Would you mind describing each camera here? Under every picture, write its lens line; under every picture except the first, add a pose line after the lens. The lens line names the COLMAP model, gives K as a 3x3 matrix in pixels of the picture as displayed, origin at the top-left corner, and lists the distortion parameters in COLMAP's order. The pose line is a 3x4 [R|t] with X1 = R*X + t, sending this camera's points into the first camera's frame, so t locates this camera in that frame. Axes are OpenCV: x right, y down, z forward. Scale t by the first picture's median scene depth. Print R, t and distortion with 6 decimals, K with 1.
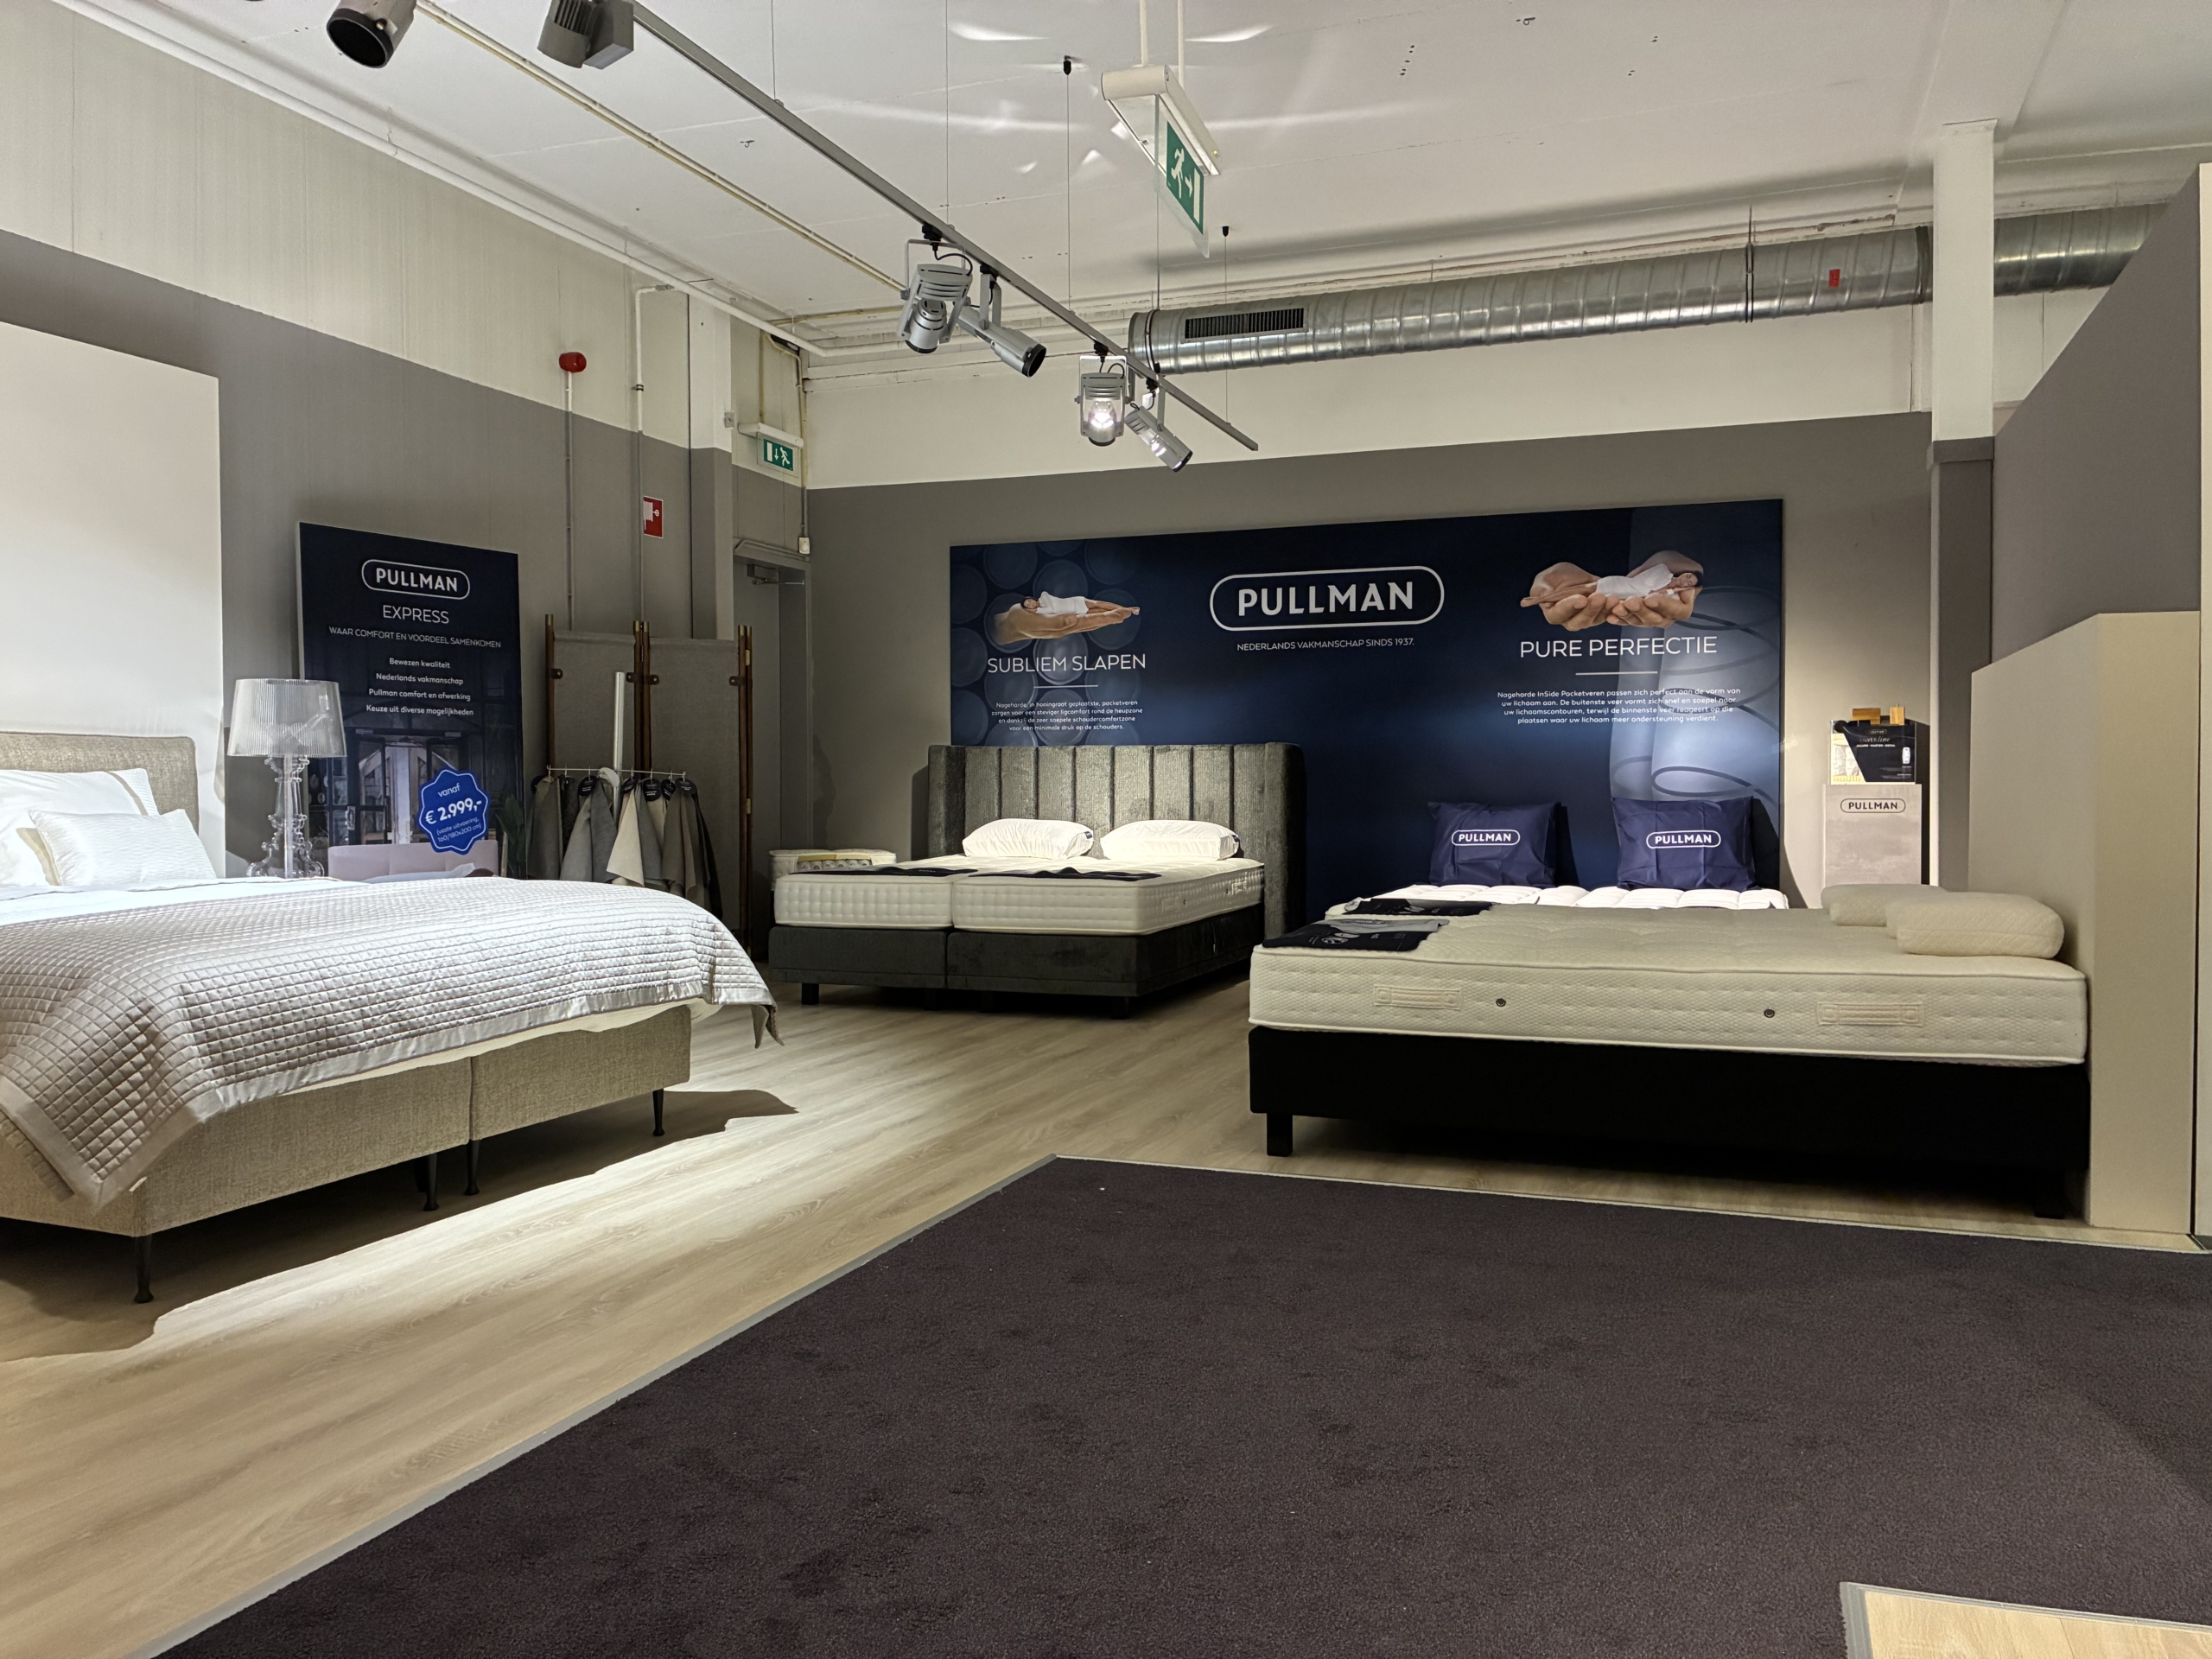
lens RADIAL K [[1695.2, 0, 1111.8], [0, 1695.2, 831.6], [0, 0, 1]] dist [0.006257, -0.005882]
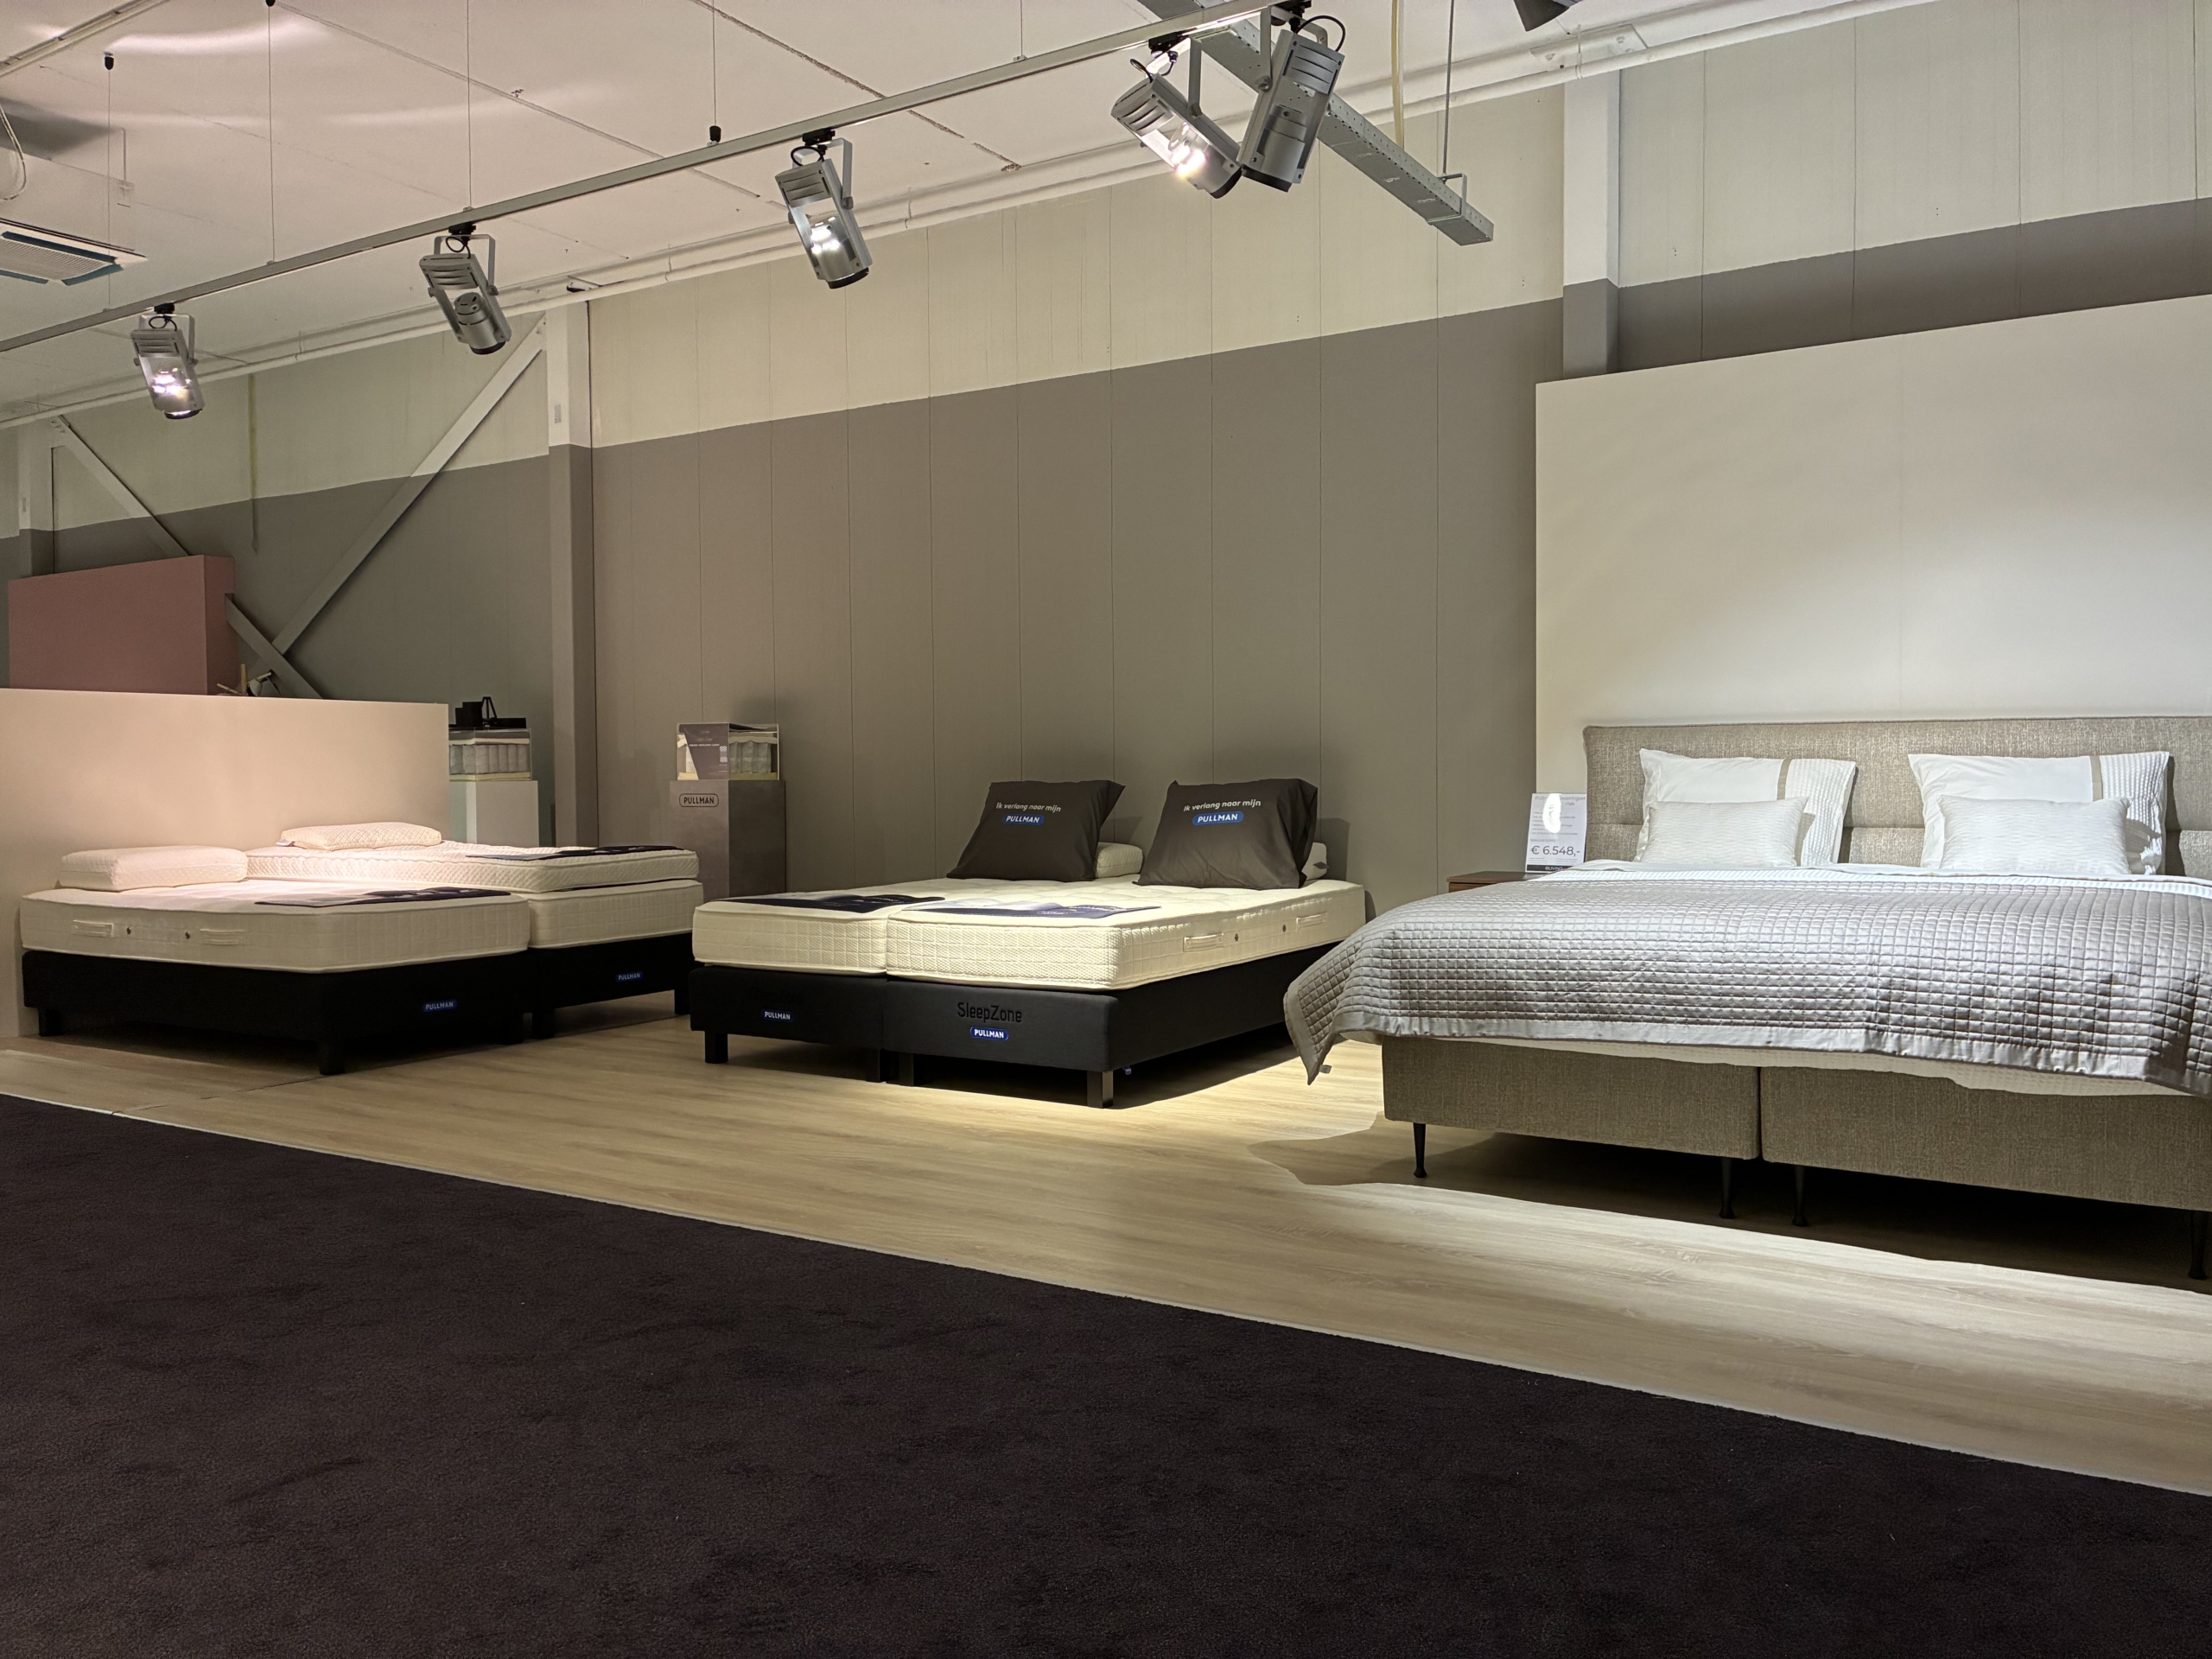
lens RADIAL K [[1695.2, 0, 1112.1], [0, 1695.2, 826.4], [0, 0, 1]] dist [0.006257, -0.005882]
pose [[-0.196729, 0.037492, -0.979741, 0.676265], [-0.022072, 0.998846, 0.042655, -0.034756], [0.980209, 0.030016, -0.195675, 0.950970]]
